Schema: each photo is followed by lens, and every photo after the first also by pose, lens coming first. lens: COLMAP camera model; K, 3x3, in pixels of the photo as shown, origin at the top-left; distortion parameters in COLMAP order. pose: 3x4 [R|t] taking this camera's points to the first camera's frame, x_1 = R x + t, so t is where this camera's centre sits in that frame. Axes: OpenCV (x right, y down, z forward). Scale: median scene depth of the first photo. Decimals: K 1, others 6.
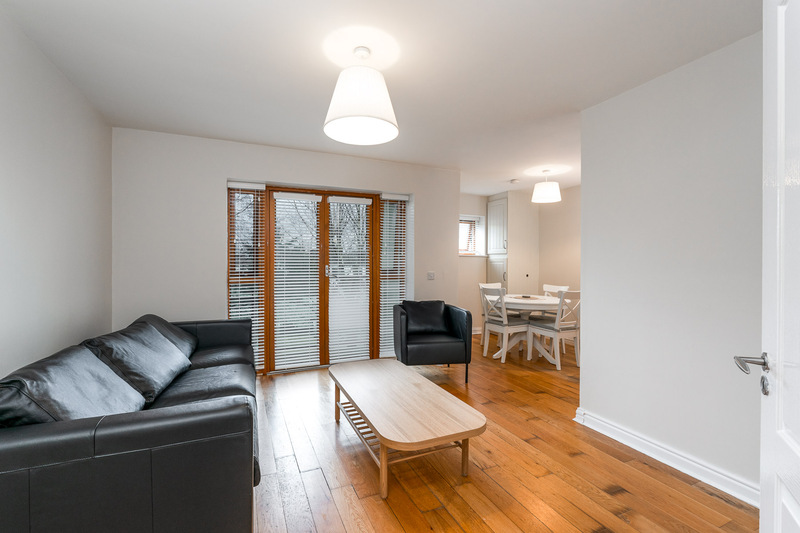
lens RADIAL K [[354.6, 0, 397.0], [0, 354.6, 266.6], [0, 0, 1]] dist [-0.008016, 0.000342]
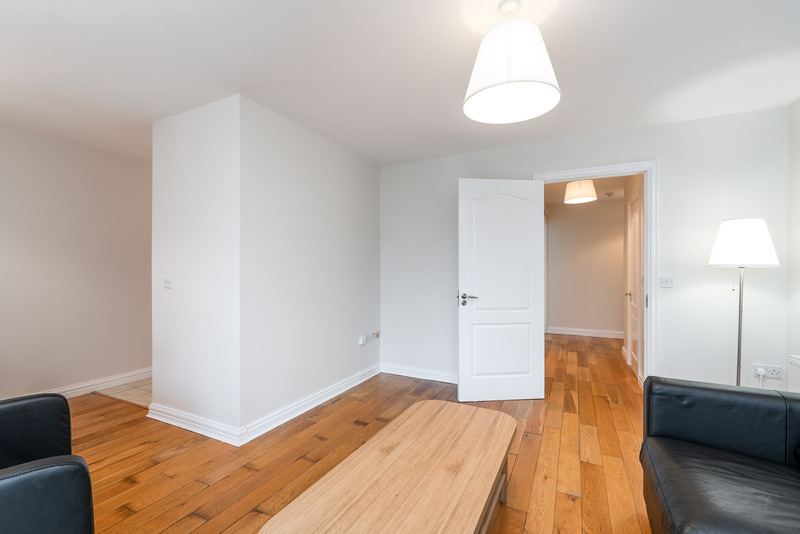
lens RADIAL K [[354.6, 0, 402.4], [0, 354.6, 268.9], [0, 0, 1]] dist [-0.008016, 0.000342]
pose [[-0.644778, -0.010558, 0.764297, -0.407662], [-0.002157, 0.999926, 0.011994, -0.008480], [-0.764366, 0.006085, -0.644753, 1.244832]]
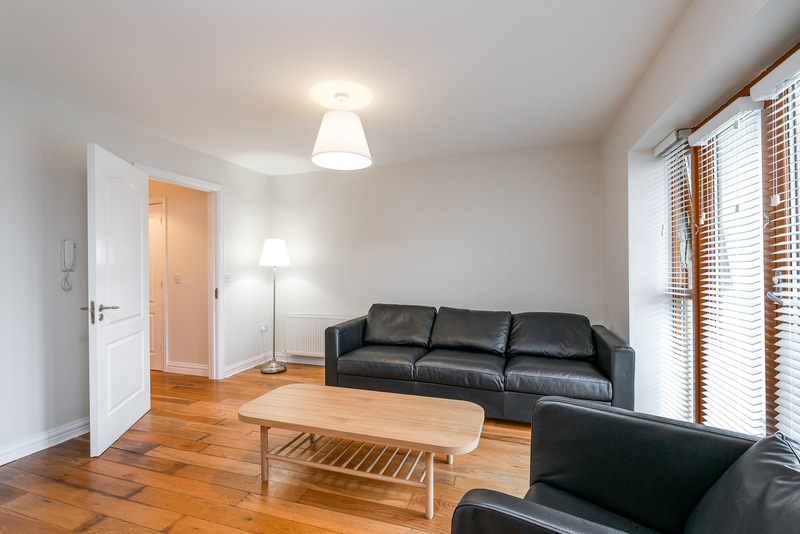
lens RADIAL K [[354.6, 0, 397.2], [0, 354.6, 265.5], [0, 0, 1]] dist [-0.008016, 0.000342]
pose [[-0.664823, -0.001321, -0.747000, 0.499120], [0.002924, 0.999986, -0.004370, -0.001688], [0.746995, -0.005089, -0.664810, 1.430096]]
